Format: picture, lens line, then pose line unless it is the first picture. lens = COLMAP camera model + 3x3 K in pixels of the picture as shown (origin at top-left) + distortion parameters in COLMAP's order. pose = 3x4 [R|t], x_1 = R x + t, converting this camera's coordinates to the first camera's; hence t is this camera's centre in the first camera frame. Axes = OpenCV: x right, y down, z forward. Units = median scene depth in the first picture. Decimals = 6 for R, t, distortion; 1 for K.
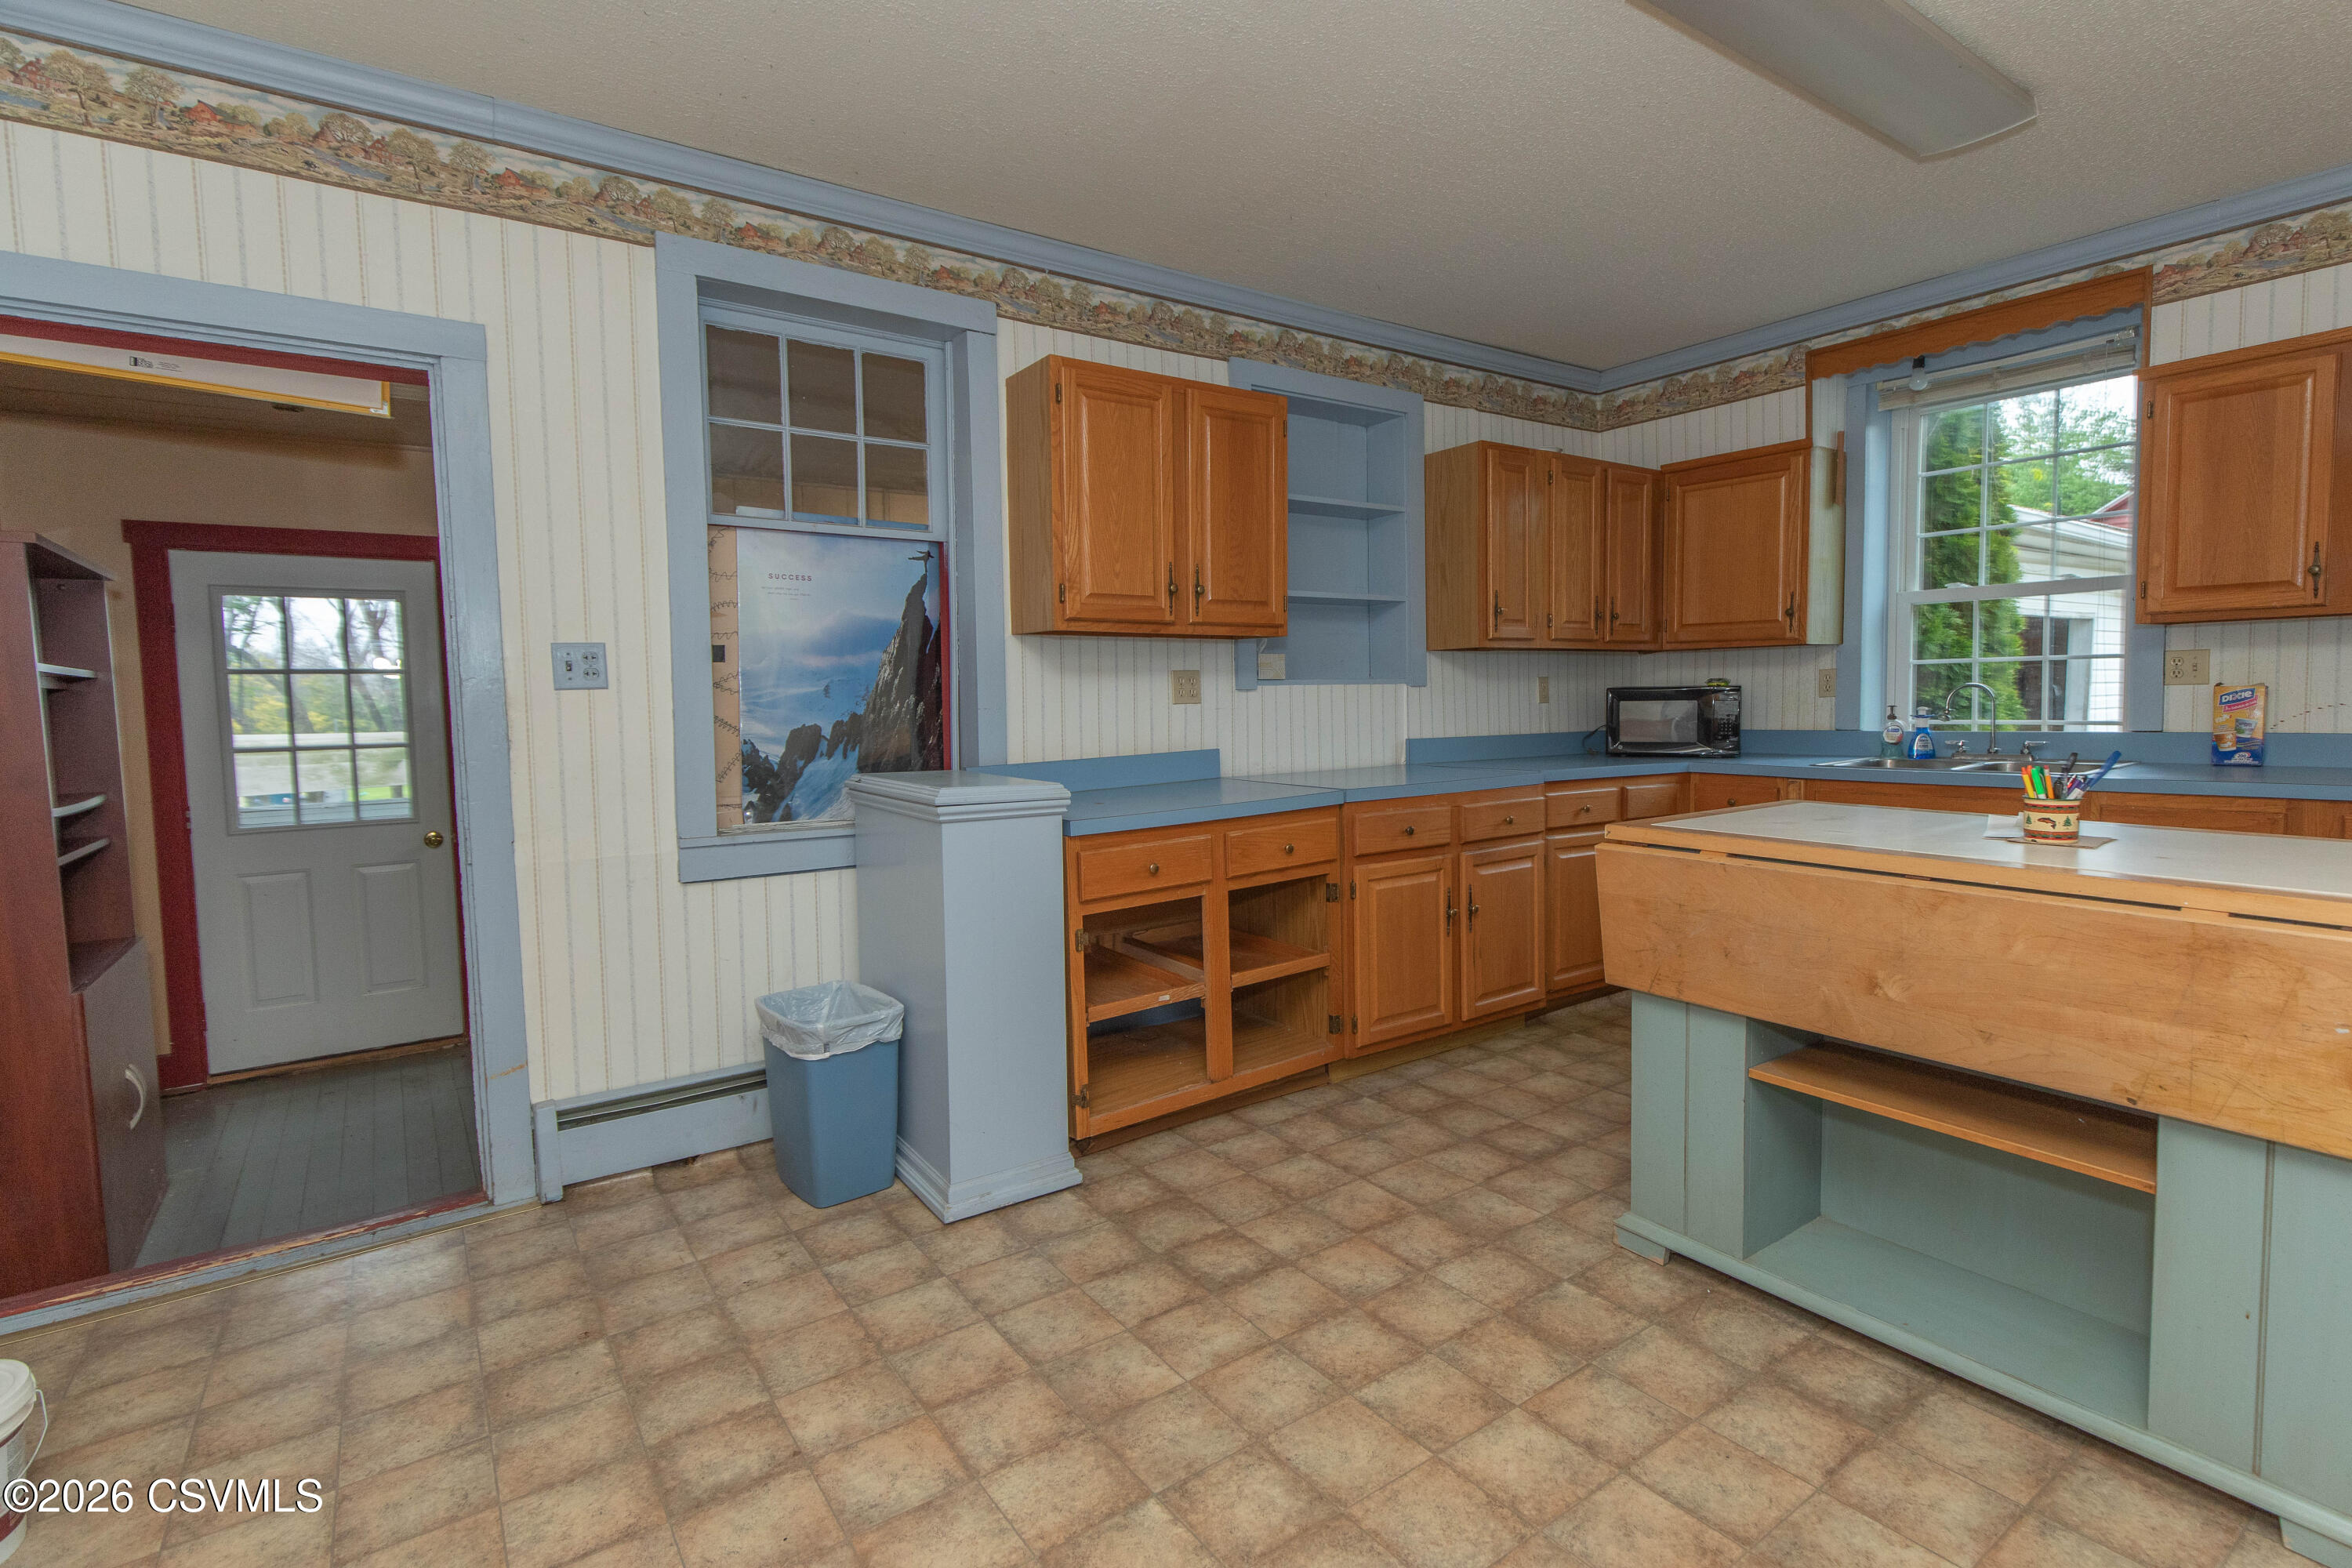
lens RADIAL K [[1121.6, 0, 1211.7], [0, 1121.6, 768.0], [0, 0, 1]] dist [0.009866, -0.003549]
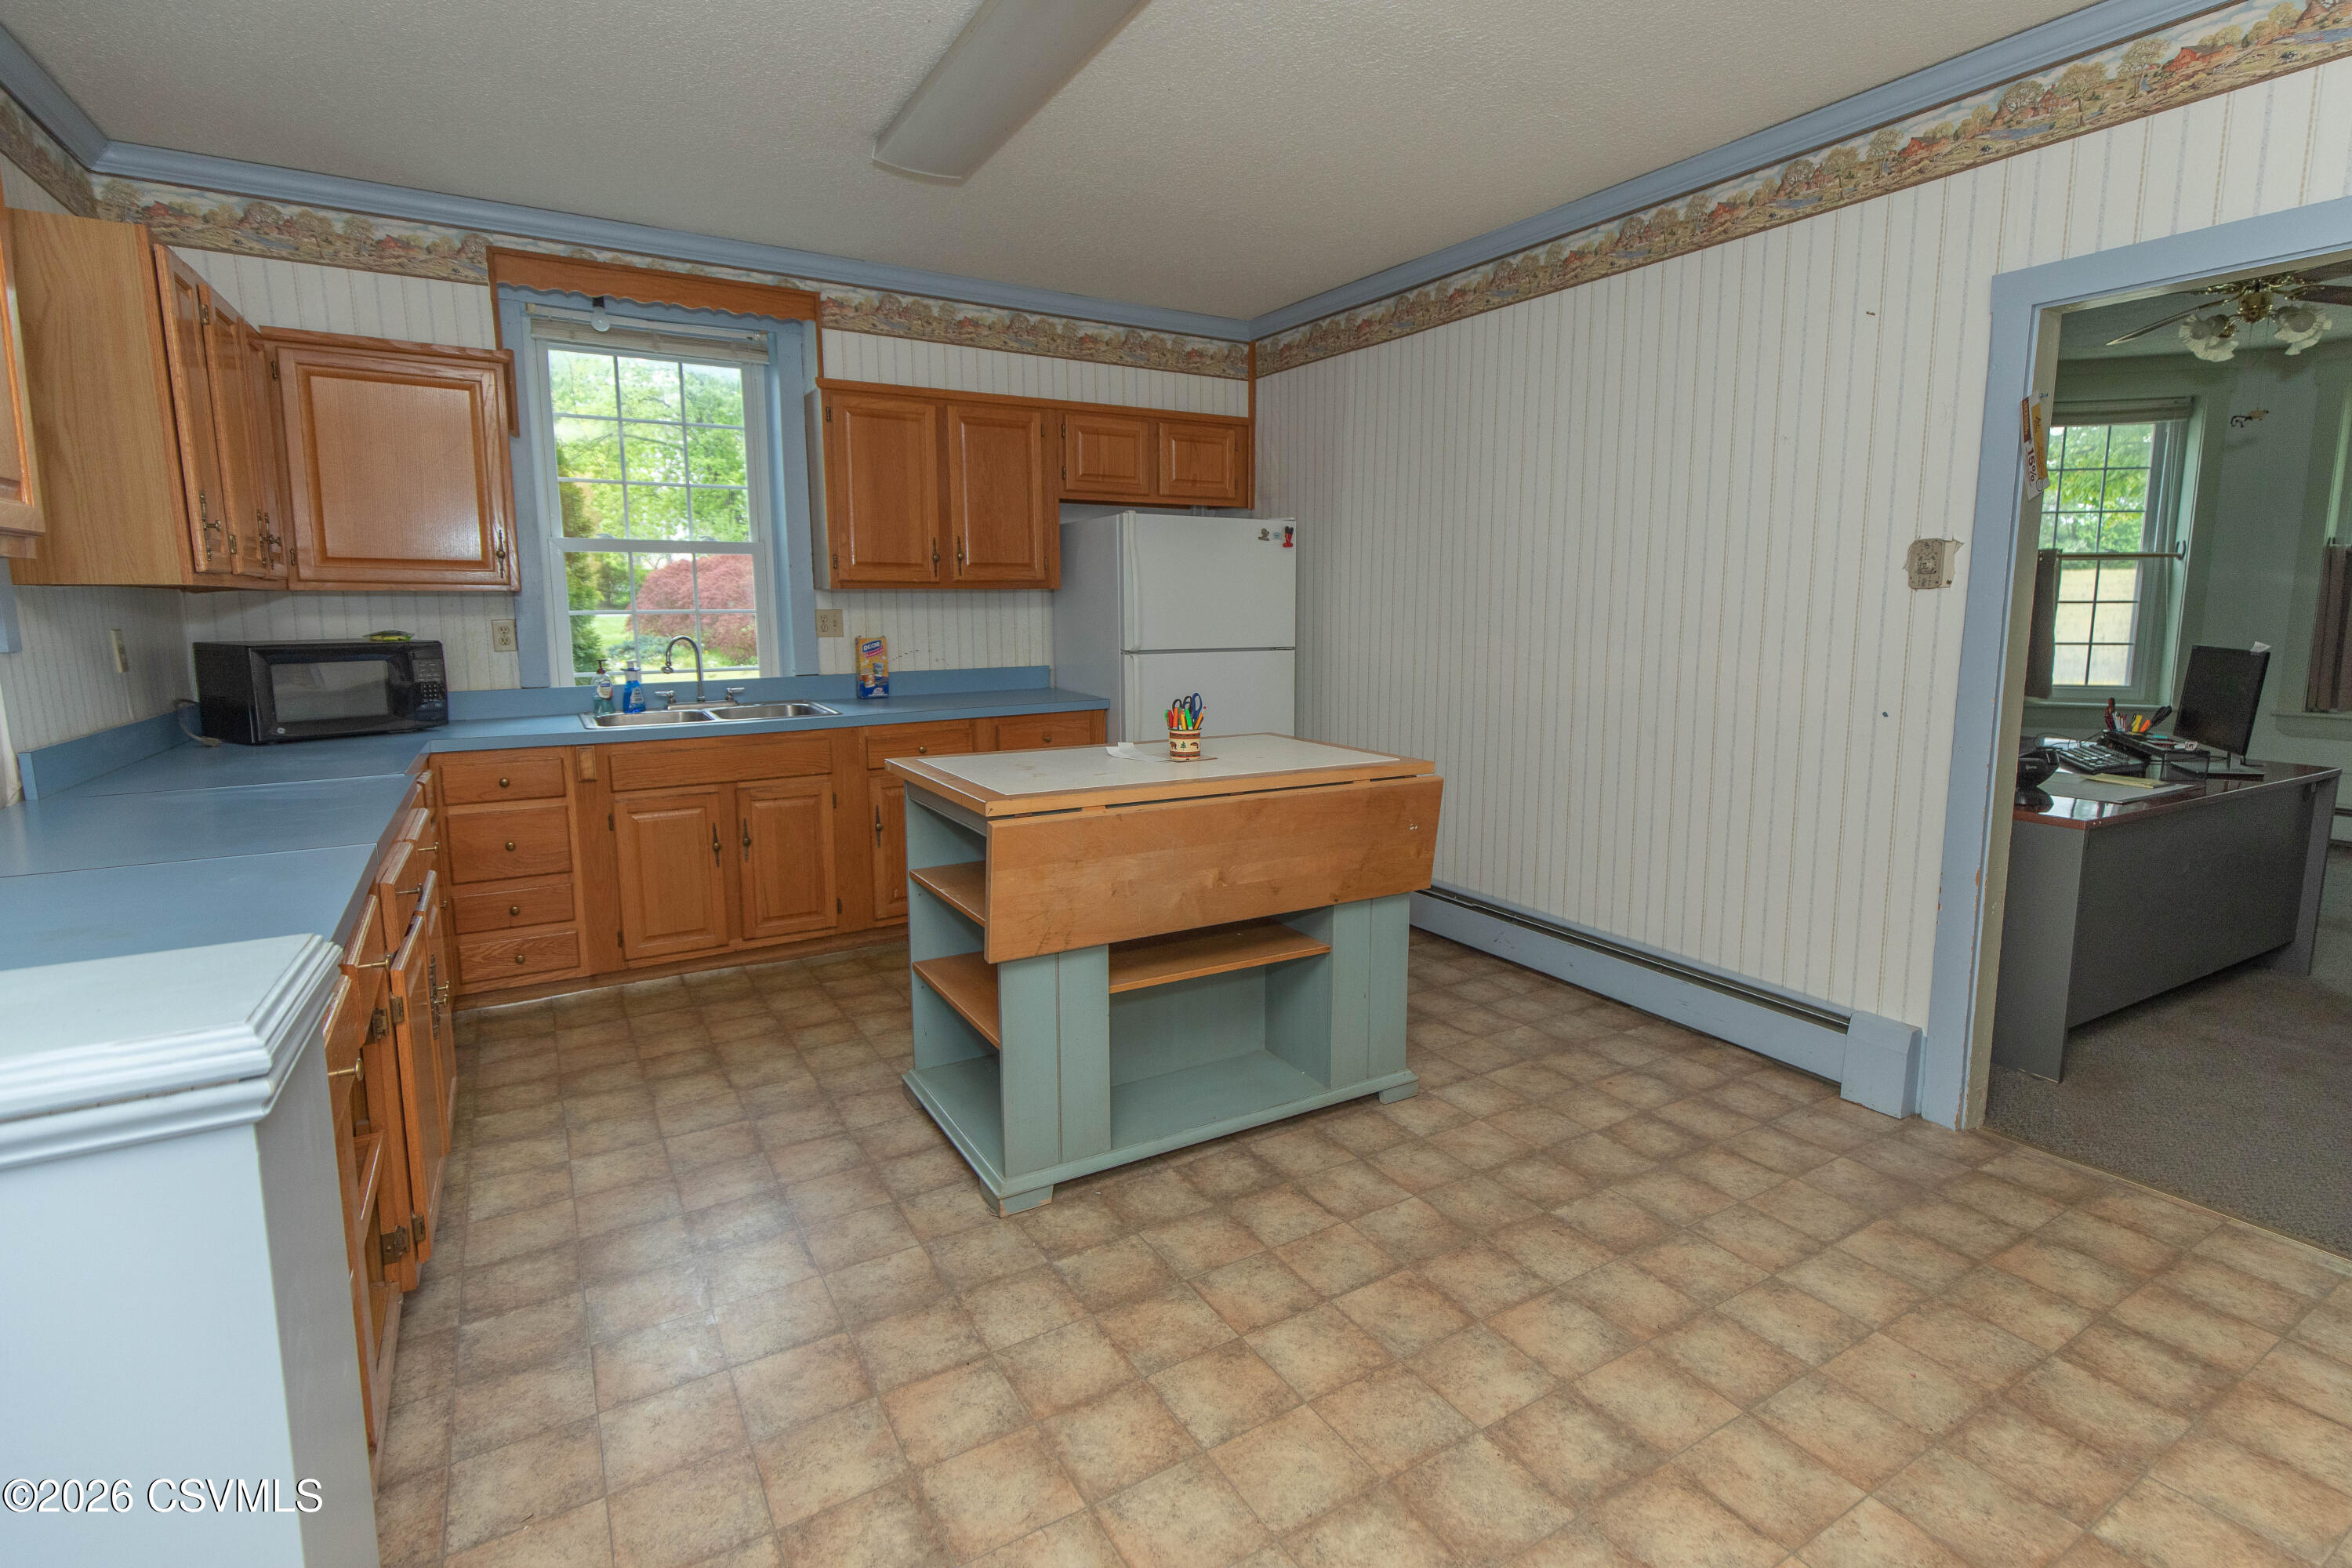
lens RADIAL K [[1121.6, 0, 1236.8], [0, 1121.6, 755.3], [0, 0, 1]] dist [0.009866, -0.003549]
pose [[0.061411, -0.117366, 0.991188, -0.450079], [0.067735, 0.991263, 0.113178, -0.064326], [-0.995812, 0.060188, 0.068824, 0.556380]]
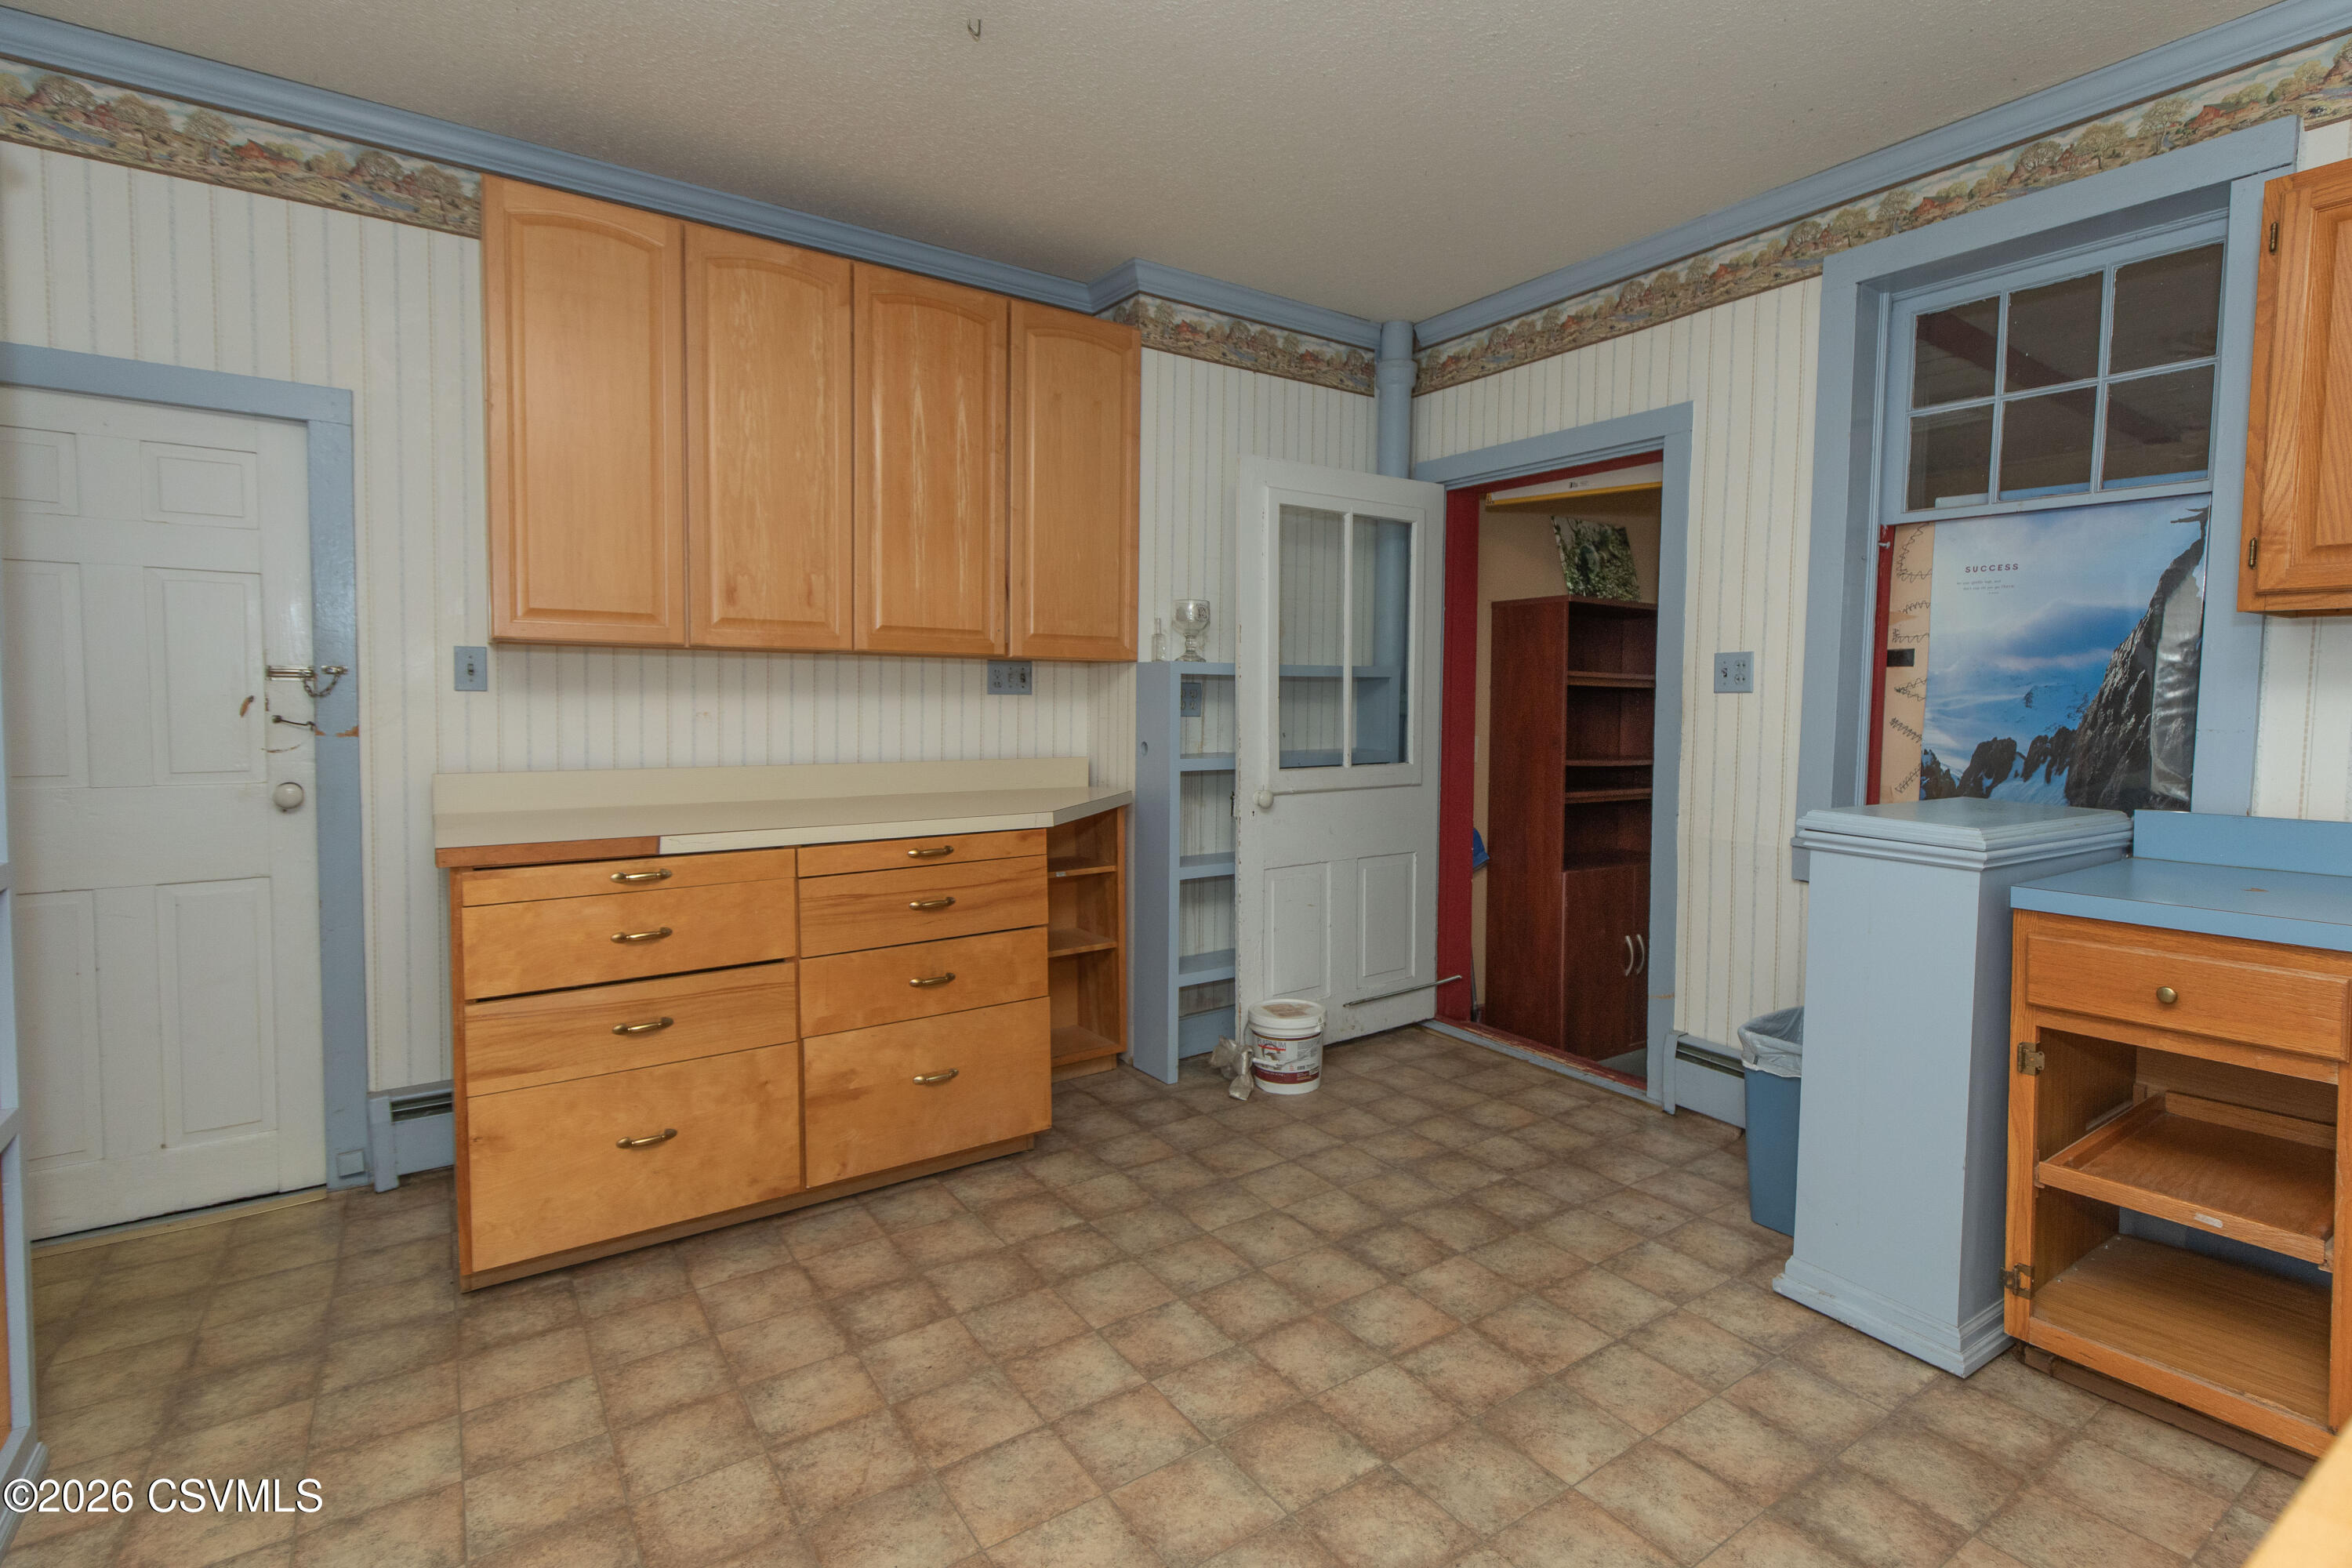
lens RADIAL K [[1121.6, 0, 1228.2], [0, 1121.6, 745.4], [0, 0, 1]] dist [0.009866, -0.003549]
pose [[-0.011417, 0.070703, -0.997432, 0.539660], [-0.068680, 0.995086, 0.071323, -0.057390], [0.997573, 0.069318, -0.006505, 0.445255]]
